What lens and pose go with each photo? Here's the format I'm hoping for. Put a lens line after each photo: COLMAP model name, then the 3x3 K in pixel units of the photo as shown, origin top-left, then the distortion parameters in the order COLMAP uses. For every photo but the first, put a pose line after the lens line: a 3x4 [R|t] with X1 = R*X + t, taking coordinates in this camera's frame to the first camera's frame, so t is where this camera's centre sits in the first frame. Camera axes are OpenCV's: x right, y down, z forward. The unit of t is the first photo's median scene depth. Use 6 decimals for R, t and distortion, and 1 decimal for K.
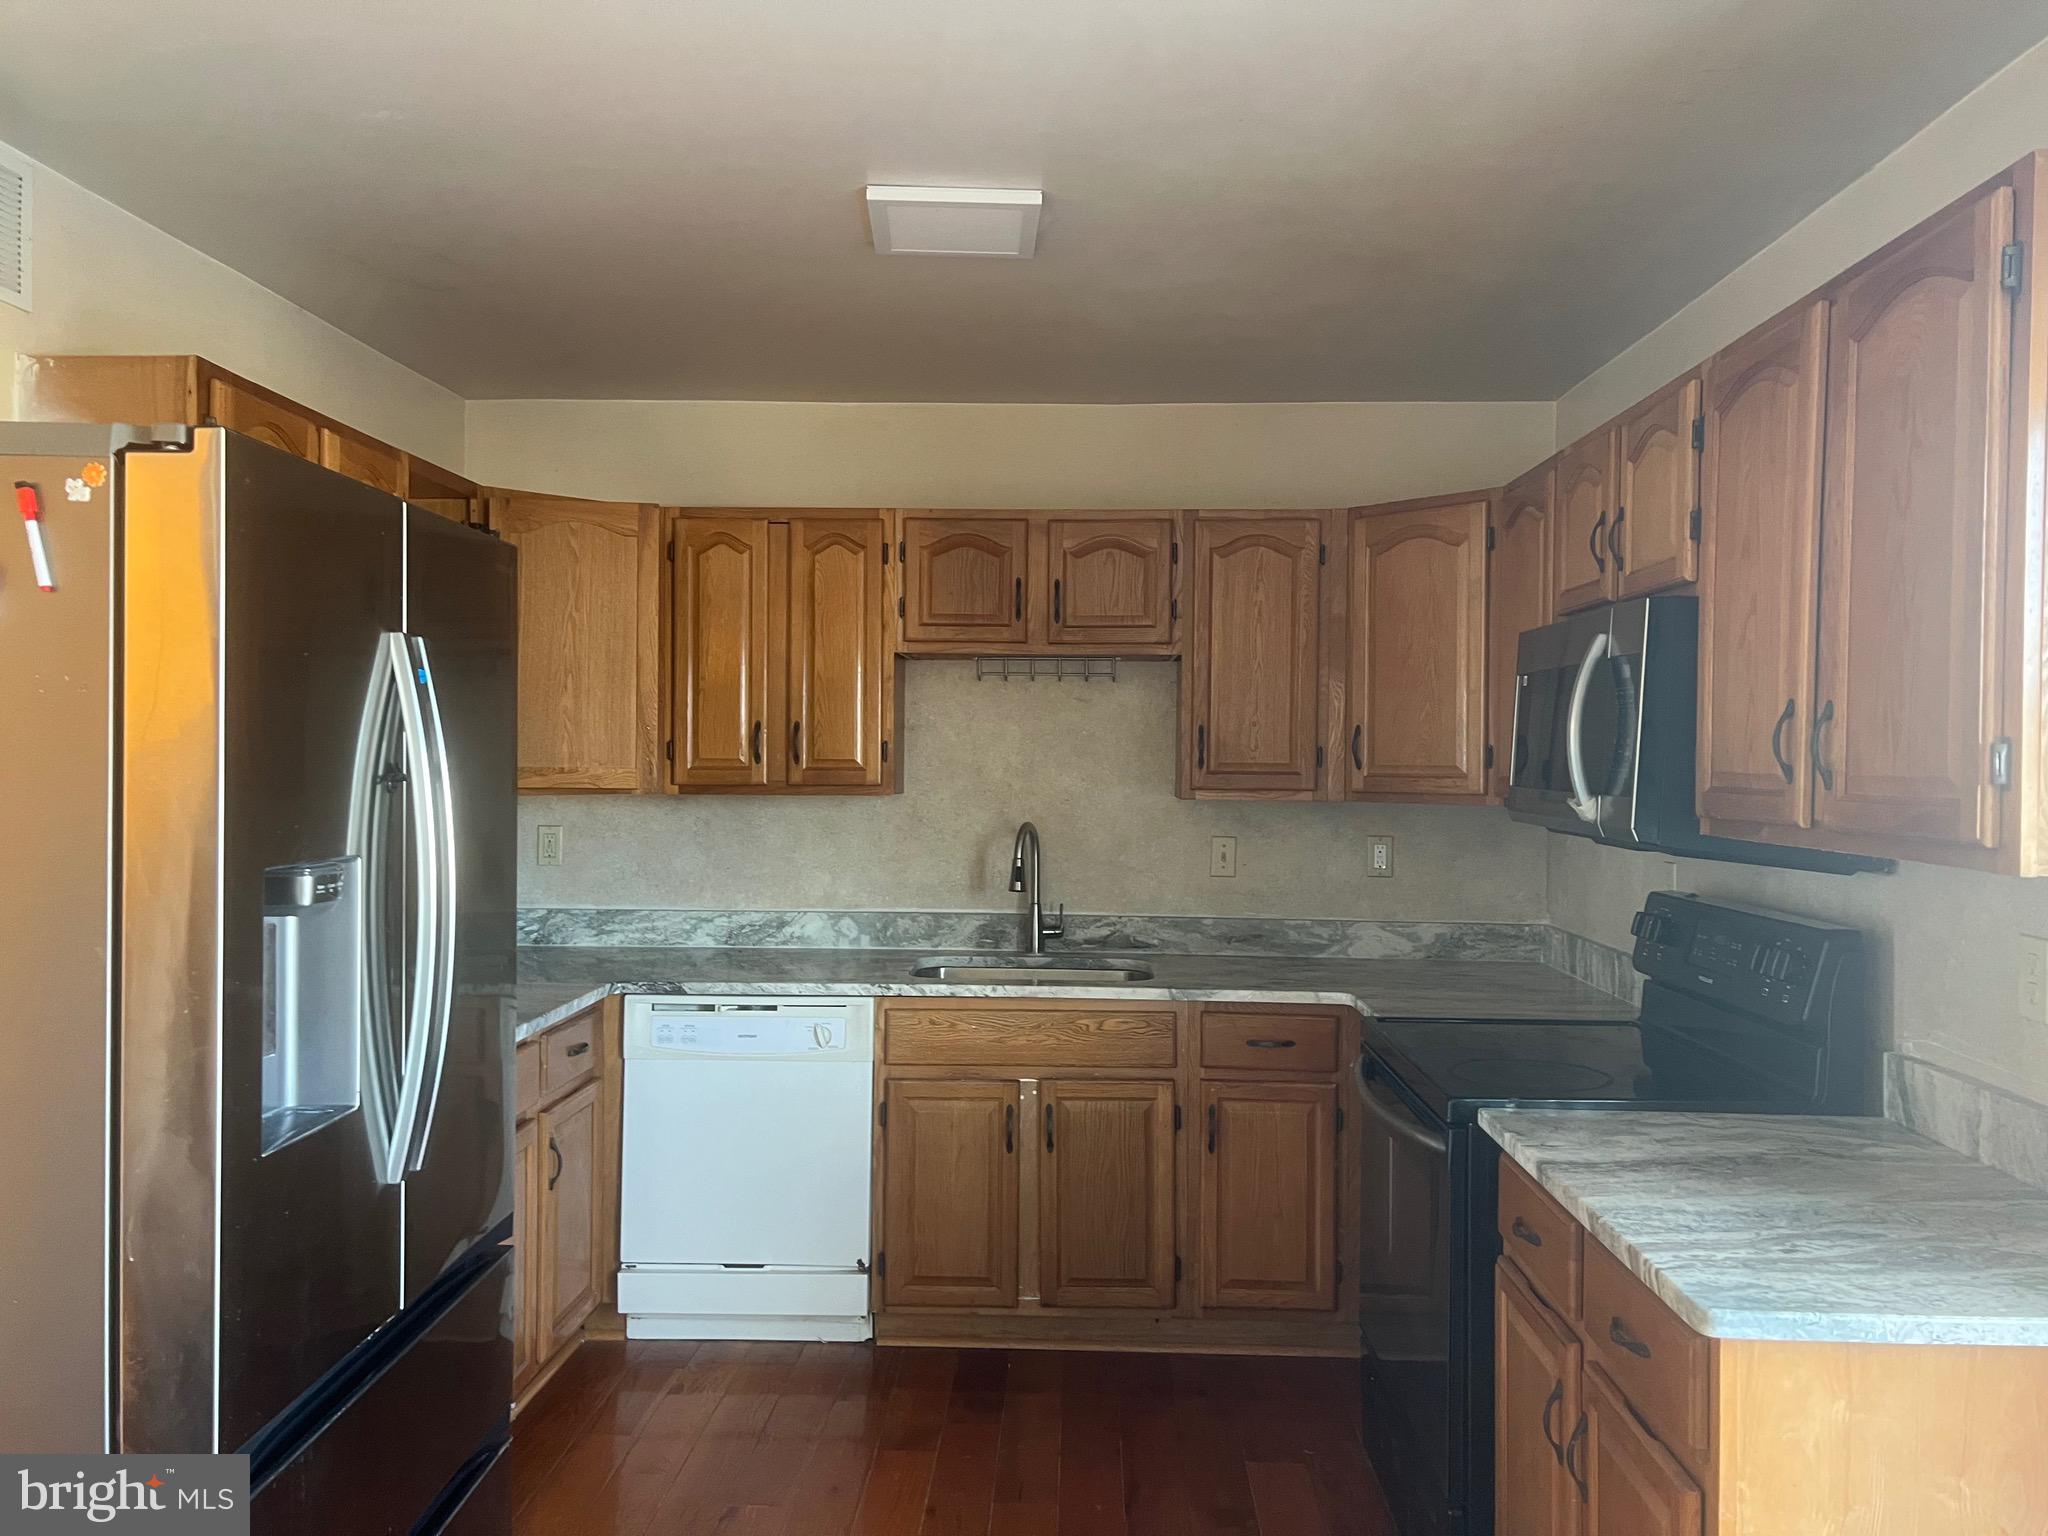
lens RADIAL K [[1521.3, 0, 1034.0], [0, 1521.3, 761.2], [0, 0, 1]] dist [0.051604, -0.061491]
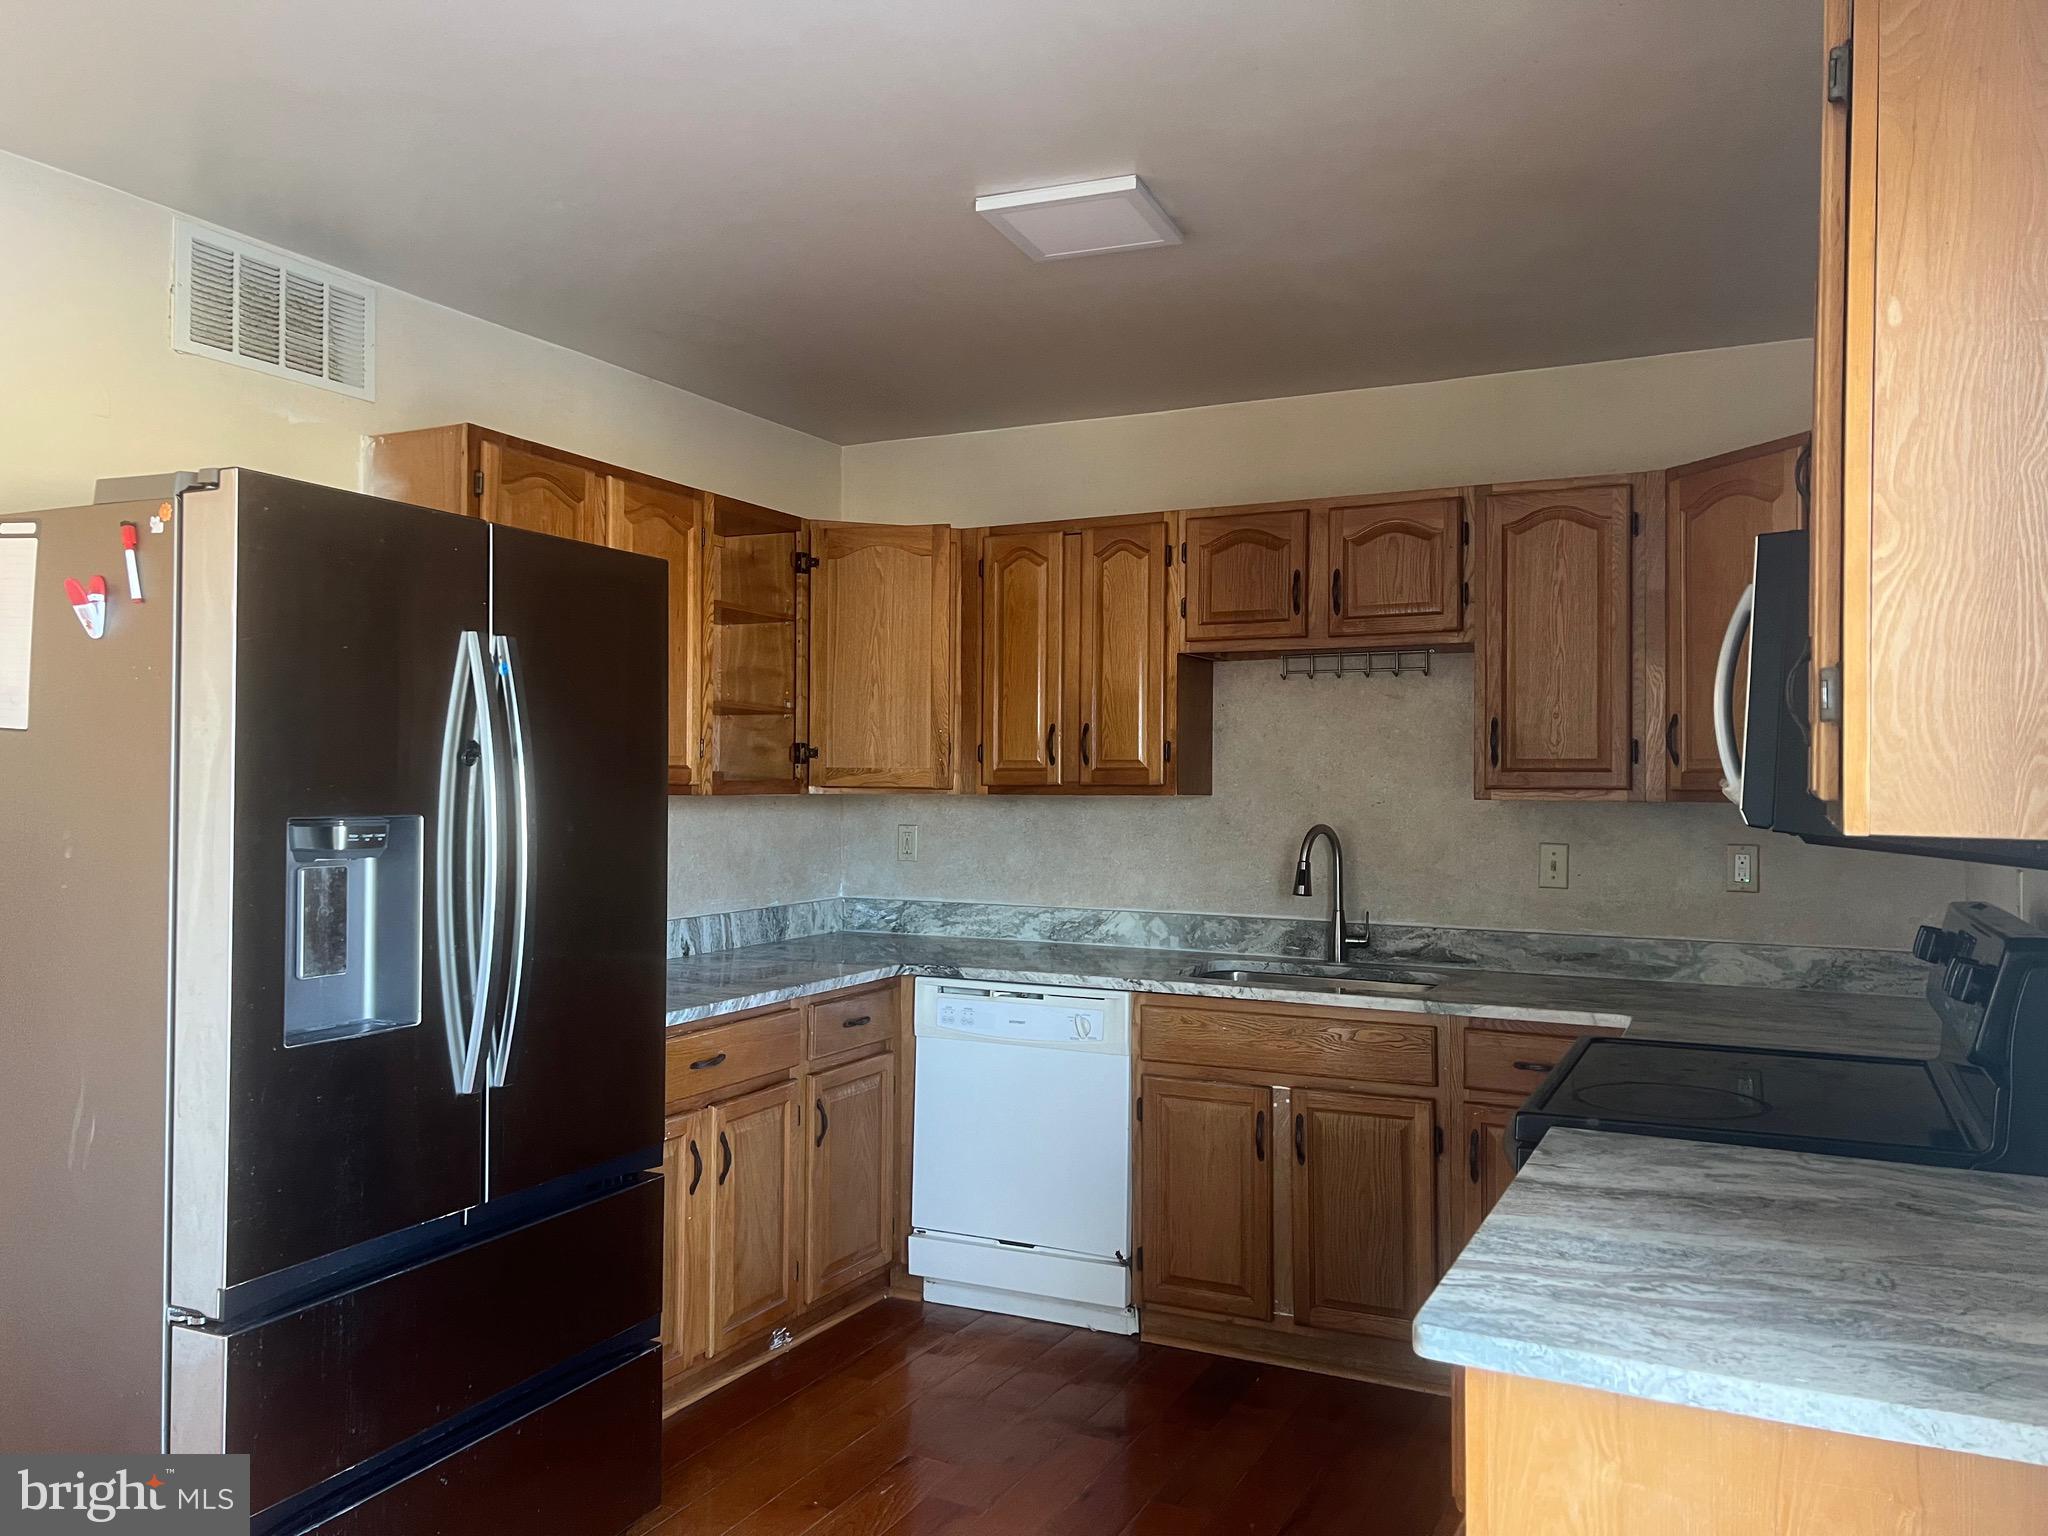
lens RADIAL K [[1521.3, 0, 1003.1], [0, 1521.3, 758.6], [0, 0, 1]] dist [0.051604, -0.061491]
pose [[0.911279, -0.009742, -0.411674, 0.231846], [0.000954, 0.999767, -0.021548, 0.021269], [0.411788, 0.019244, 0.911076, 0.040559]]
